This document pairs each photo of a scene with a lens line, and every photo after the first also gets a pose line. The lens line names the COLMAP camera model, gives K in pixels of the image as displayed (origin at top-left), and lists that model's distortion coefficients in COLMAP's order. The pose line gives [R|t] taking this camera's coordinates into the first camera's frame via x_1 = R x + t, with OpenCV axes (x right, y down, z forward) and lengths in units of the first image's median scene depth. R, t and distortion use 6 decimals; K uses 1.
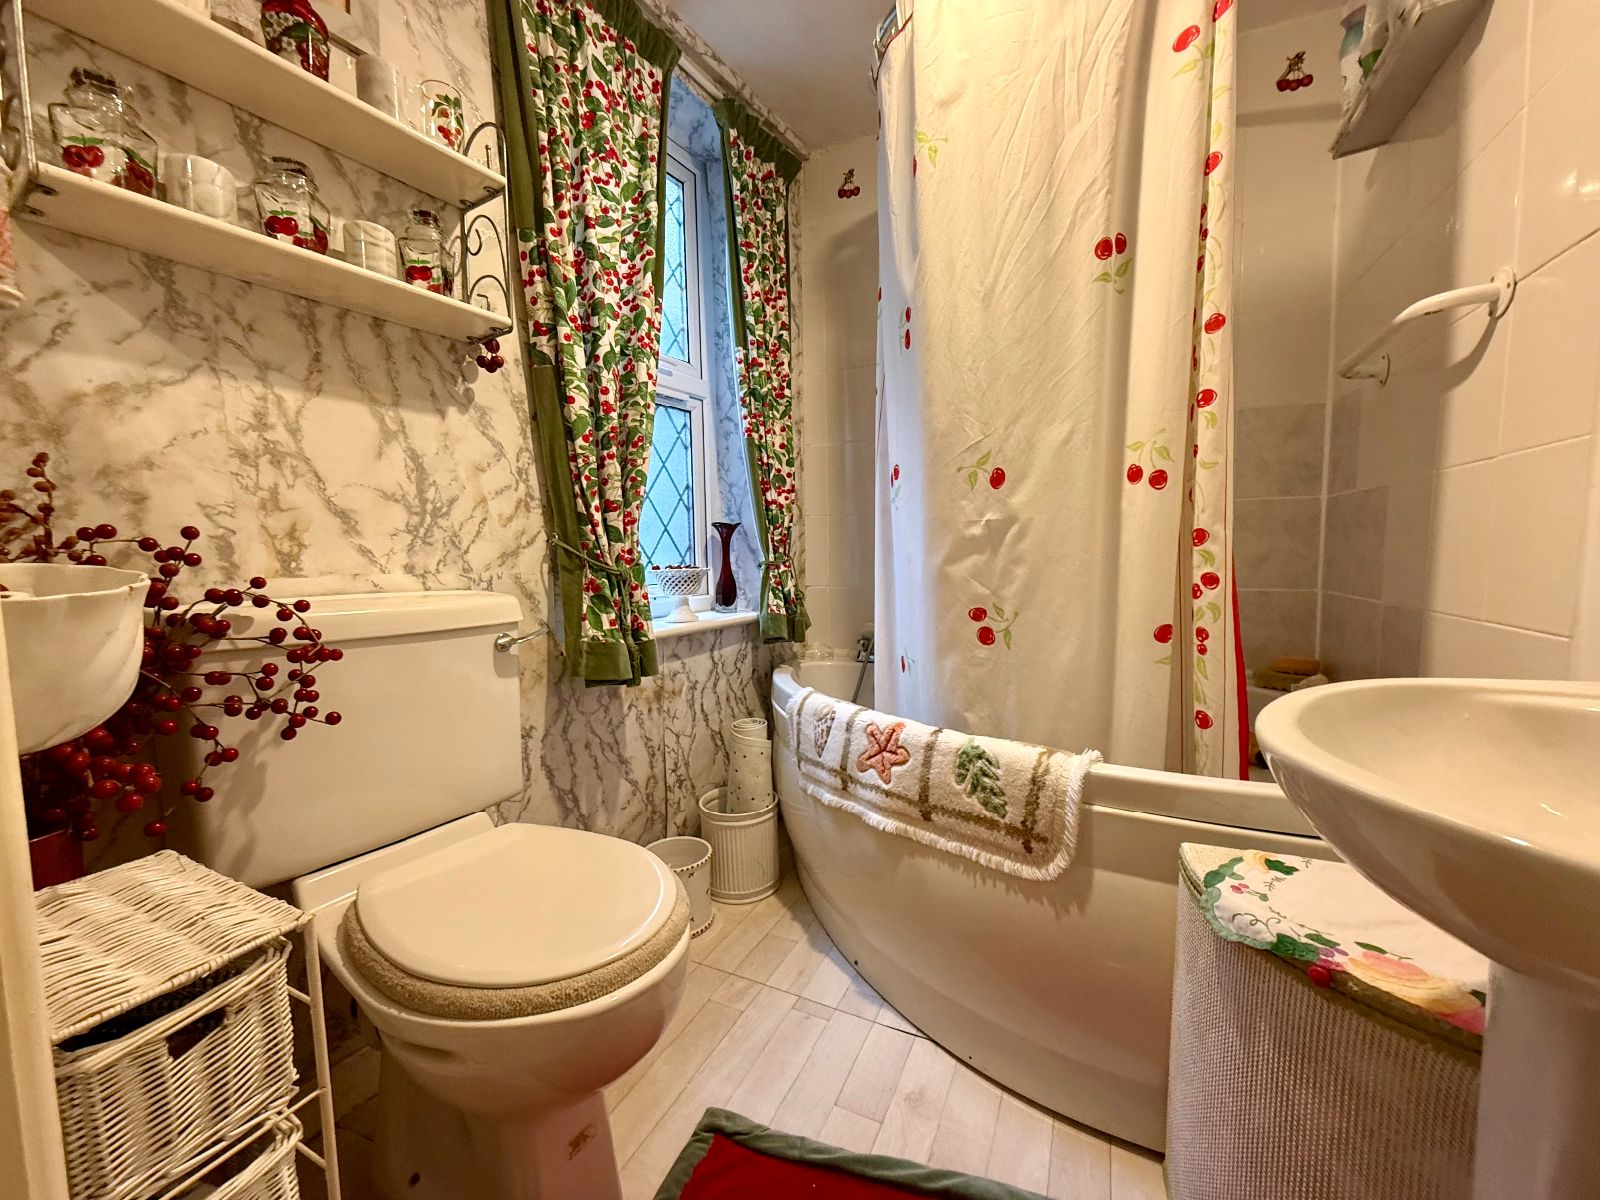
lens RADIAL K [[638.1, 0, 803.4], [0, 638.1, 597.8], [0, 0, 1]] dist [0.000570, -0.000140]
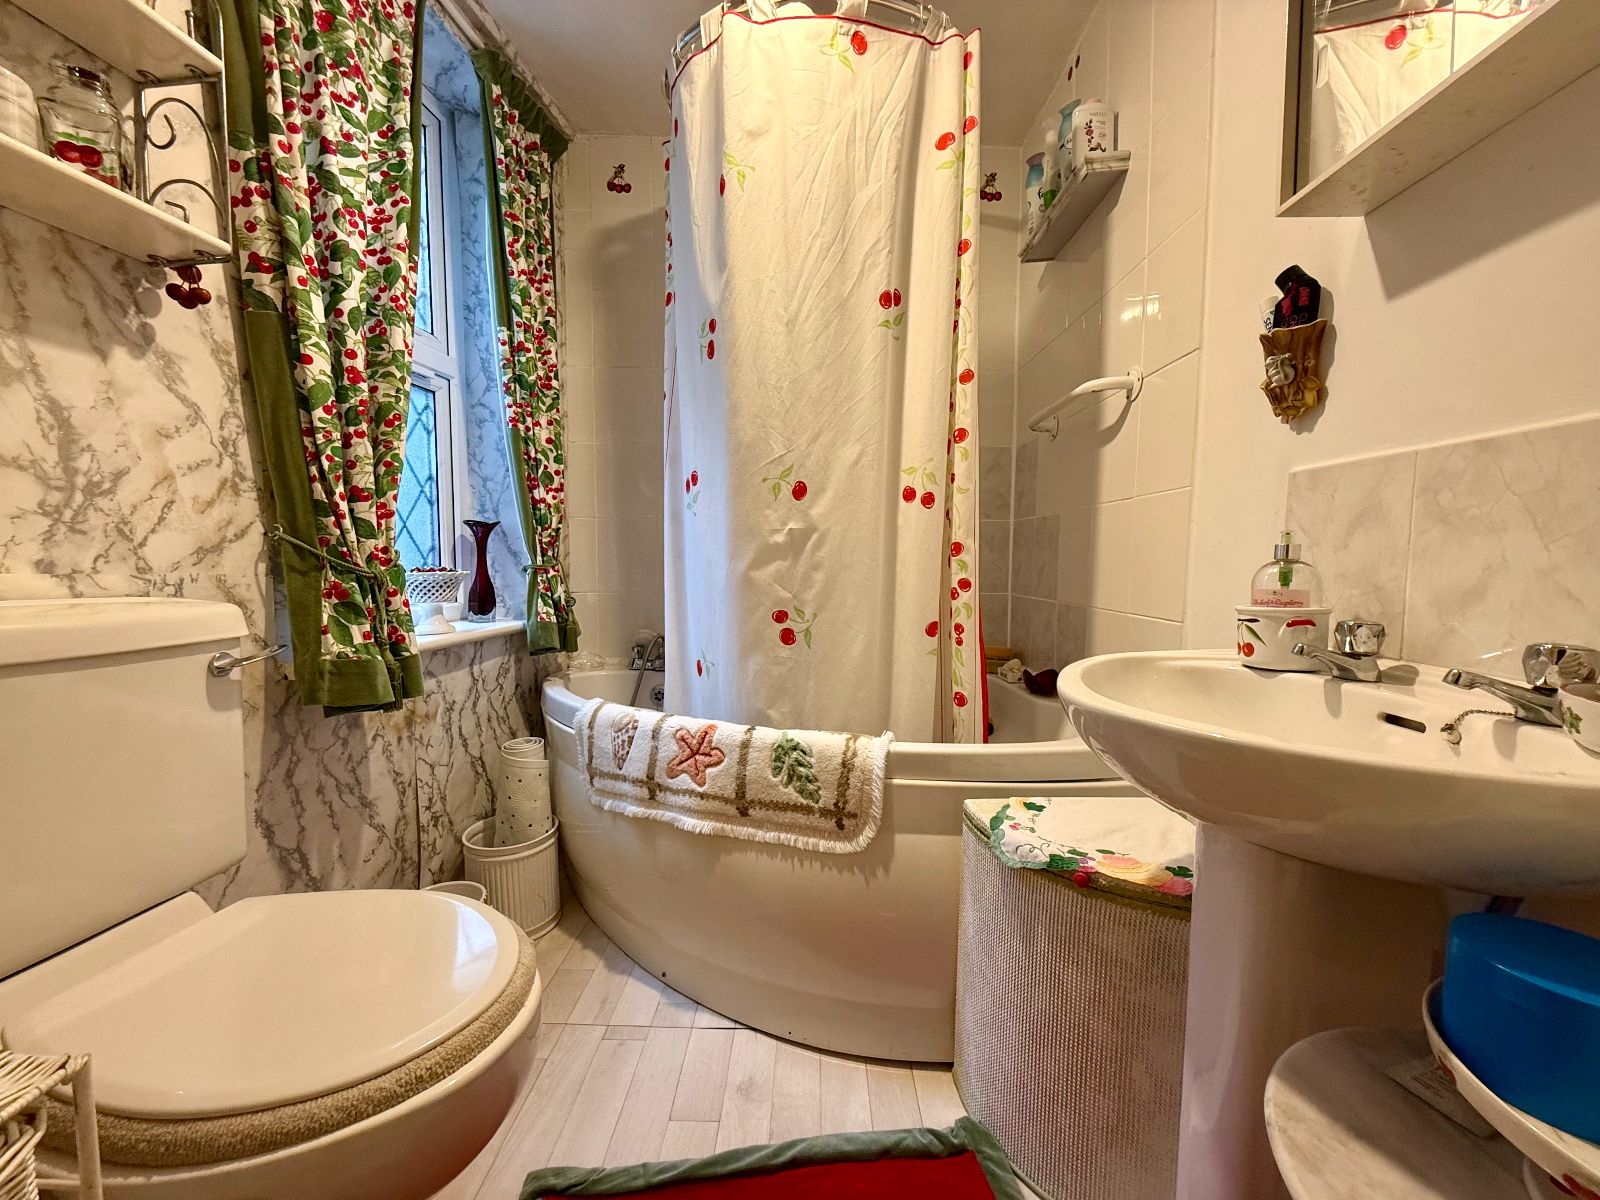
lens RADIAL K [[638.1, 0, 803.4], [0, 638.1, 597.8], [0, 0, 1]] dist [0.000570, -0.000140]
pose [[0.908120, -0.007089, 0.418650, -0.135030], [0.012306, 0.999877, -0.009763, 0.005340], [-0.418529, 0.014018, 0.908095, 0.012535]]
